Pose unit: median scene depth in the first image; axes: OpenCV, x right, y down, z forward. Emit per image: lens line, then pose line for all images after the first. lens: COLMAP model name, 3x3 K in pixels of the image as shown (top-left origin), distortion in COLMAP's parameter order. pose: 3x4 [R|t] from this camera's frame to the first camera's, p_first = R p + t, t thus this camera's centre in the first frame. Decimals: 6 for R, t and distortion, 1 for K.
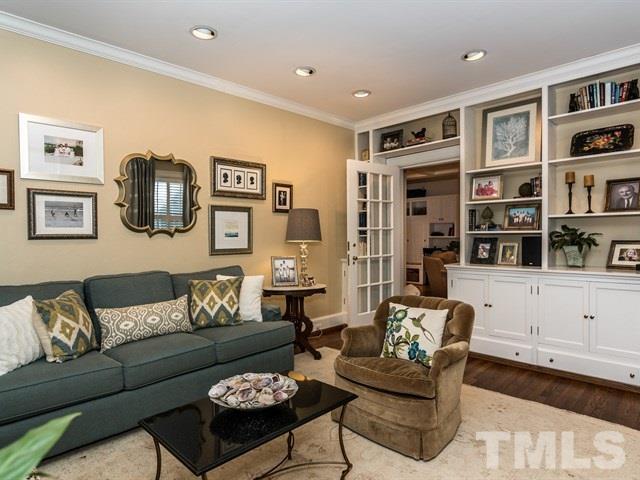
lens RADIAL K [[391.8, 0, 322.5], [0, 391.8, 241.5], [0, 0, 1]] dist [-0.003312, 0.002137]
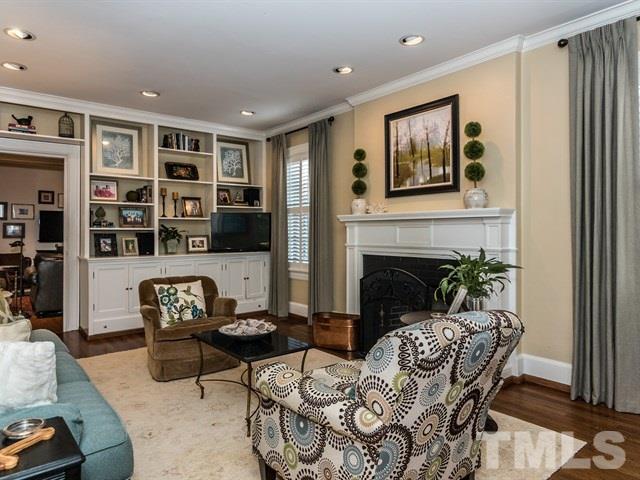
lens RADIAL K [[413.1, 0, 322.8], [0, 413.1, 233.7], [0, 0, 1]] dist [-0.003304, -0.000724]
pose [[0.107645, 0.007422, 0.994162, -0.769372], [0.017367, 0.999806, -0.009345, 0.014233], [-0.994038, 0.018272, 0.107496, 0.245721]]
